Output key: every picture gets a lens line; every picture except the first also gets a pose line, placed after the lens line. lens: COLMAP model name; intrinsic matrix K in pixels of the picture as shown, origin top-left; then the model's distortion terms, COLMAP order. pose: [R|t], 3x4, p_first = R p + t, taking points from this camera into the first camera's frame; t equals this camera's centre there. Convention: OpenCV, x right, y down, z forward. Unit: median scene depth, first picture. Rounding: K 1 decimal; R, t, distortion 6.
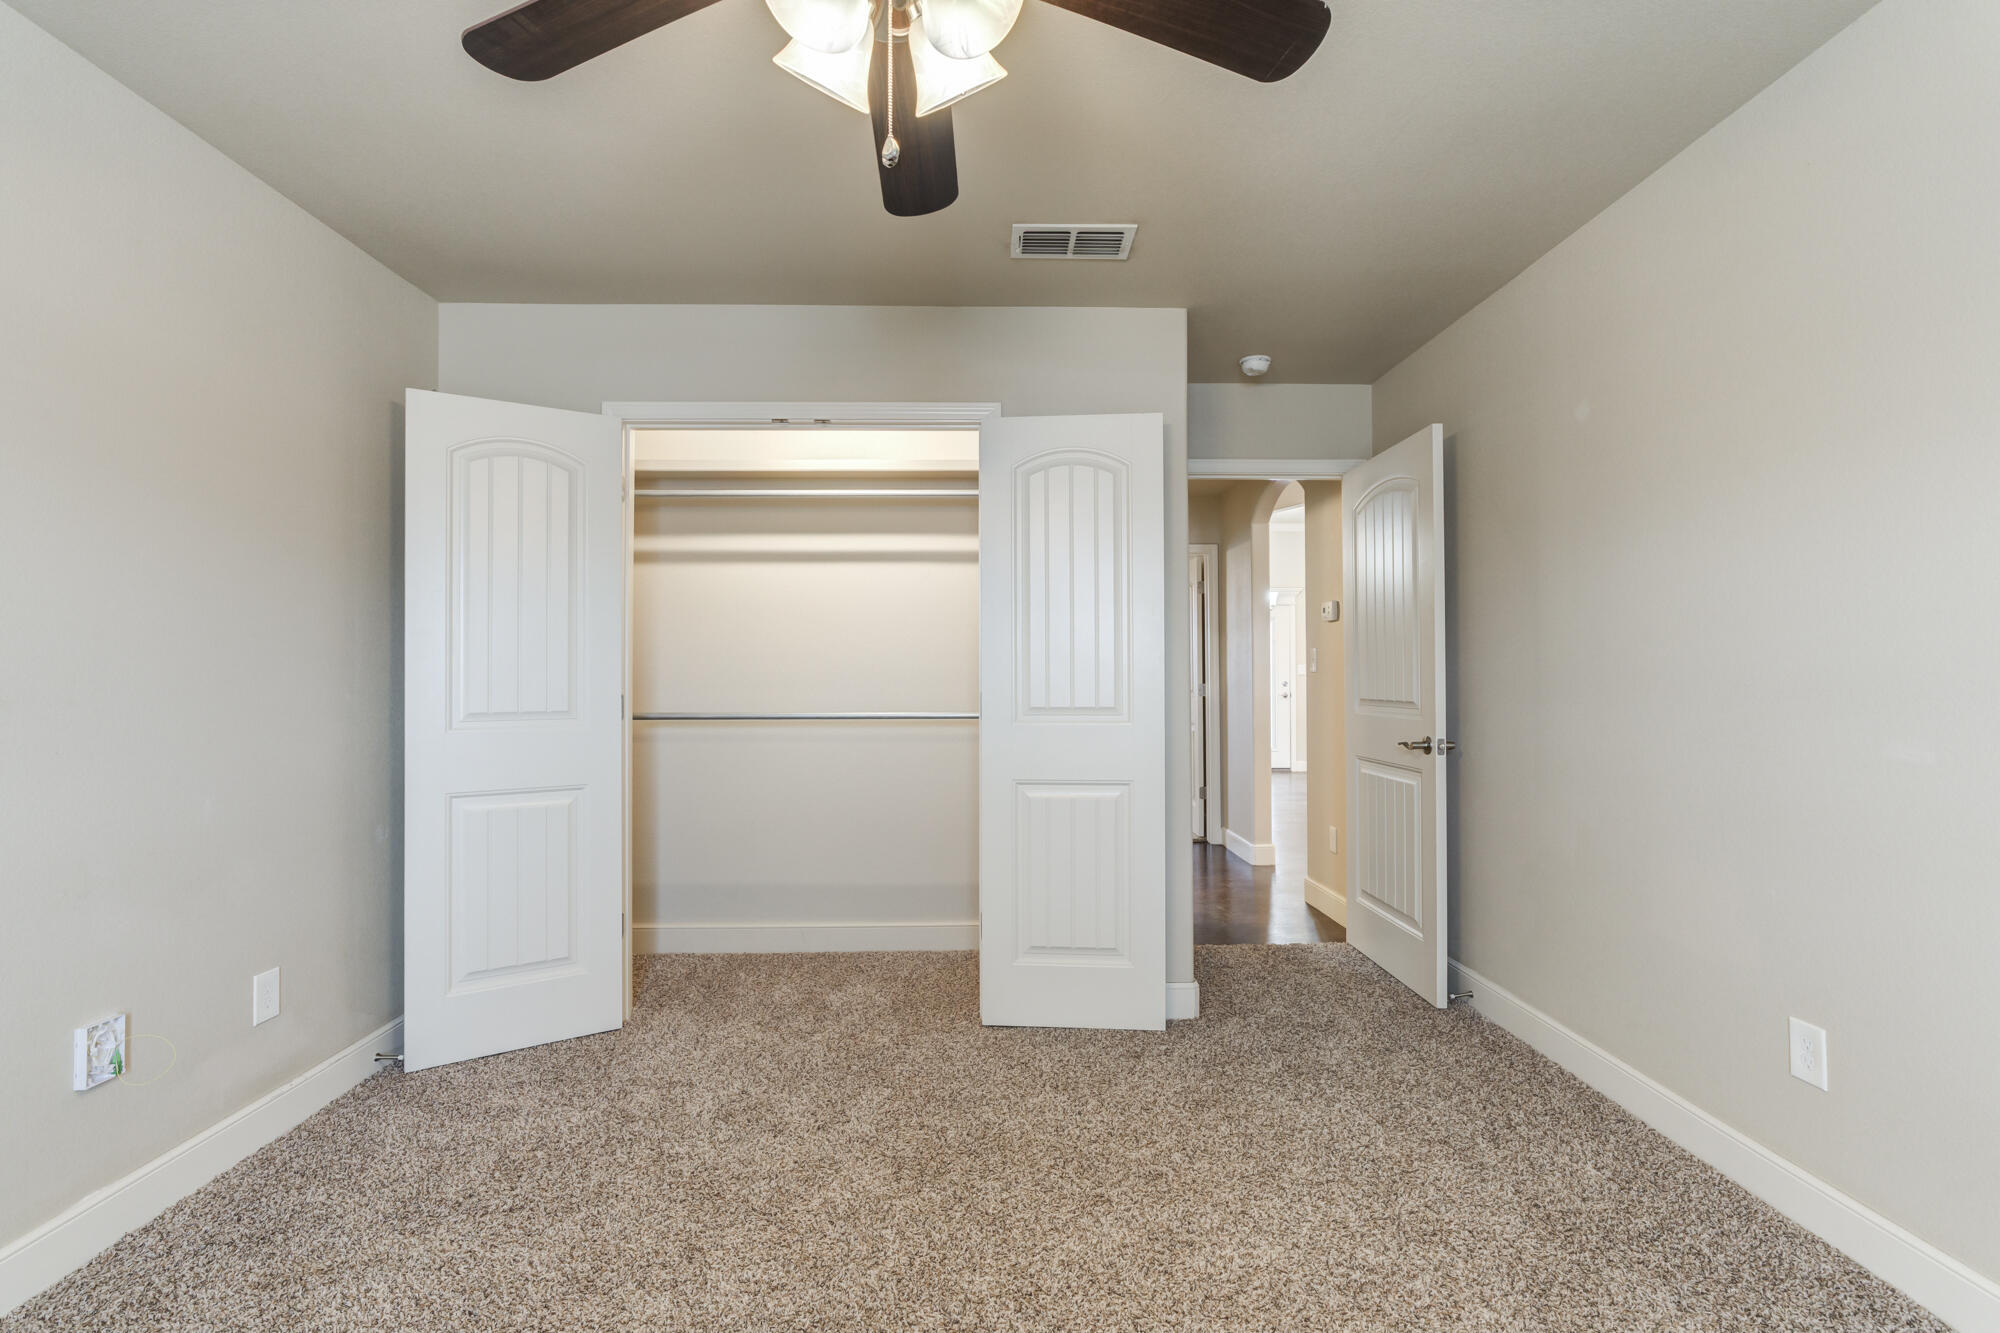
lens RADIAL K [[912.4, 0, 1002.5], [0, 912.4, 667.5], [0, 0, 1]] dist [-0.000333, 0.000659]
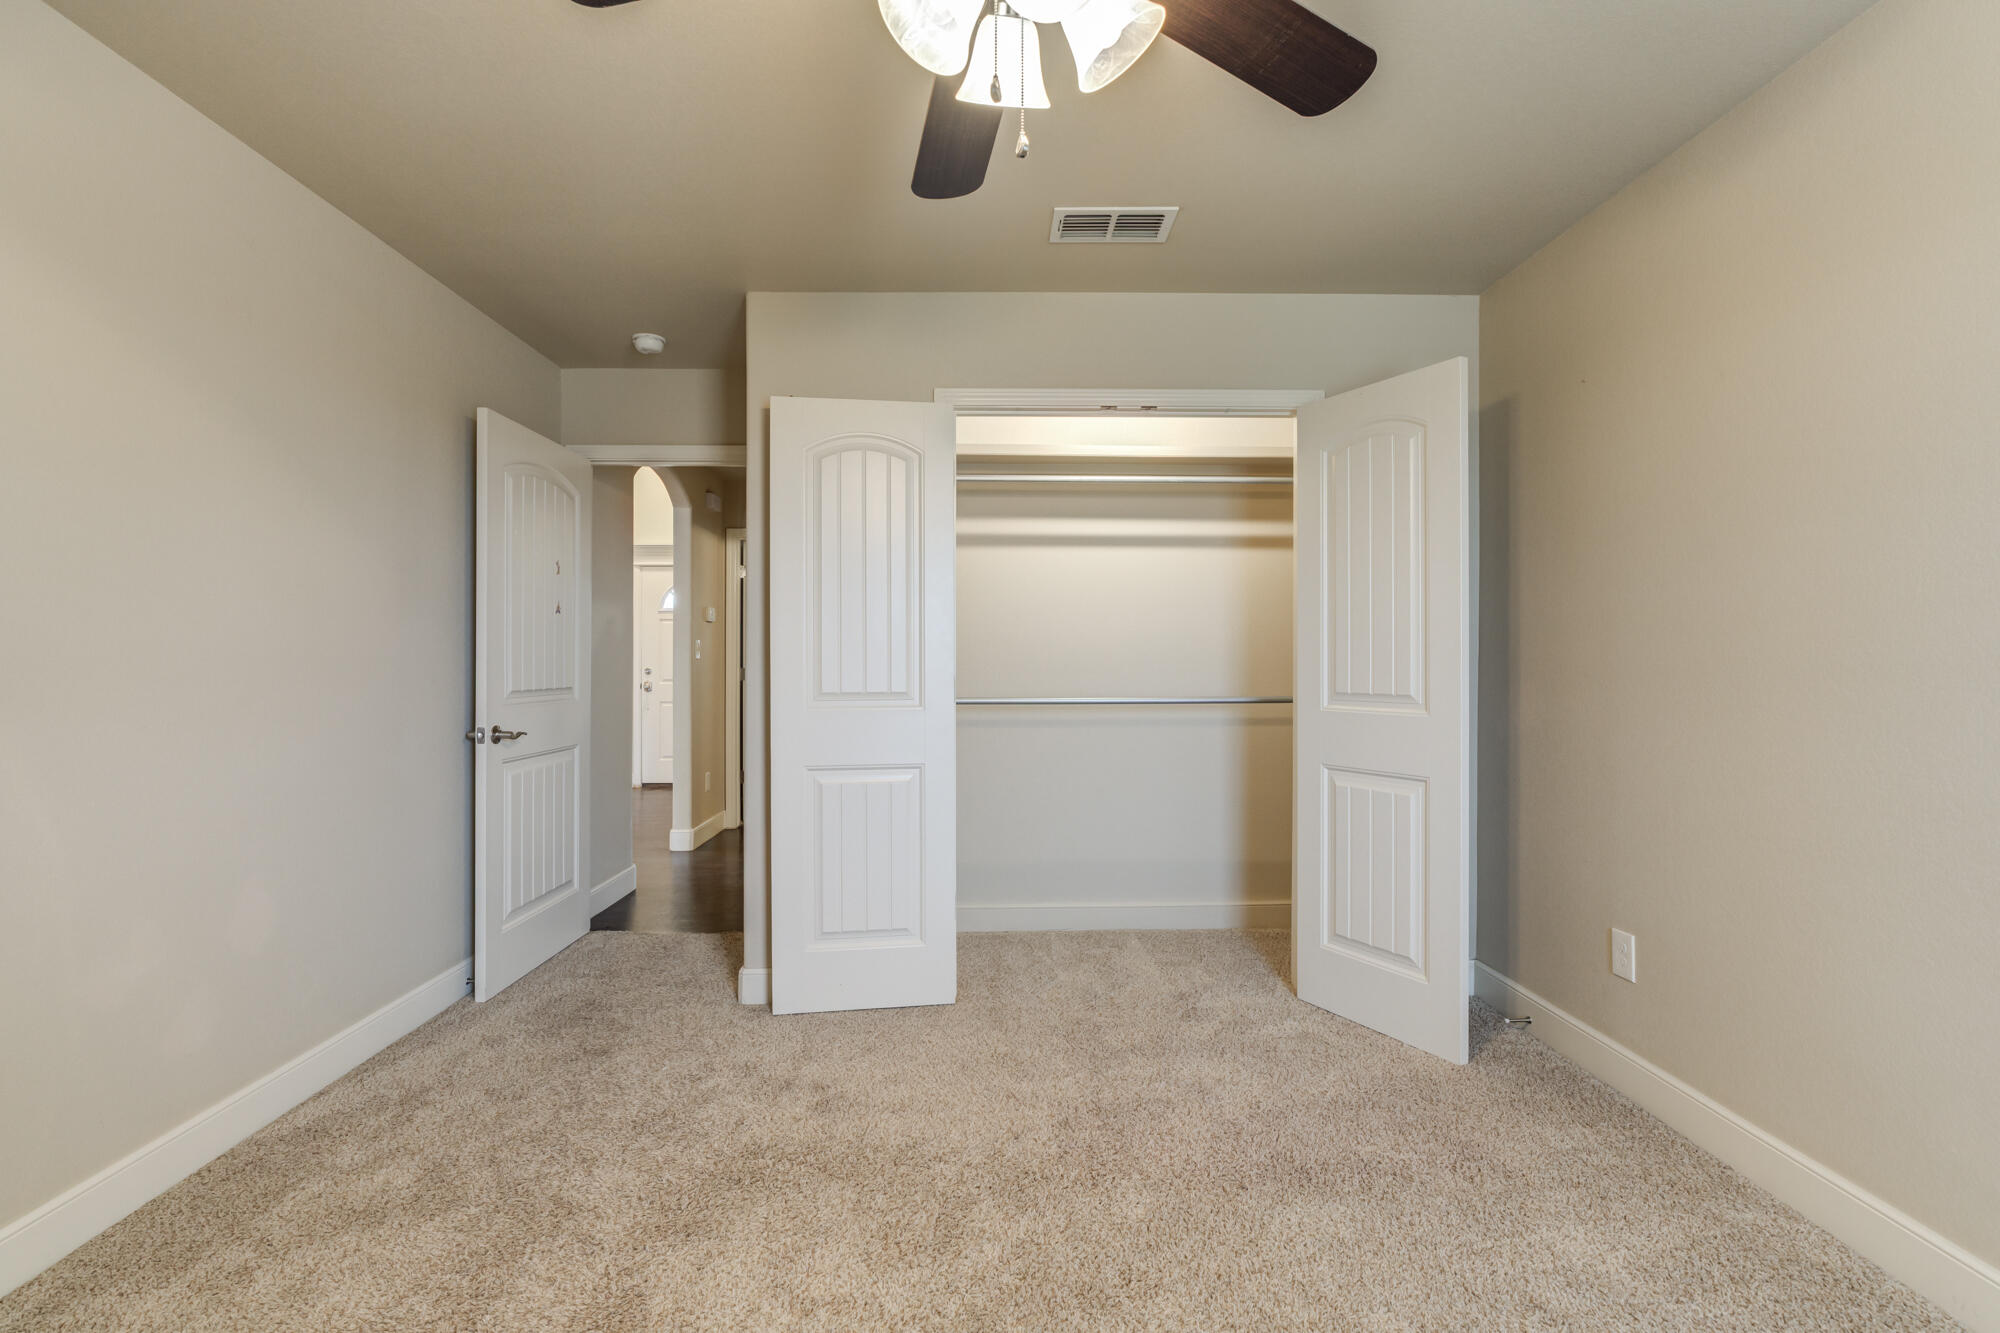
lens RADIAL K [[912.4, 0, 996.9], [0, 912.4, 663.9], [0, 0, 1]] dist [-0.000333, 0.000659]
pose [[0.999835, 0.006753, -0.016859, -0.334558], [-0.006543, 0.999901, 0.012452, 0.002954], [0.016941, -0.012339, 0.999780, -0.018807]]
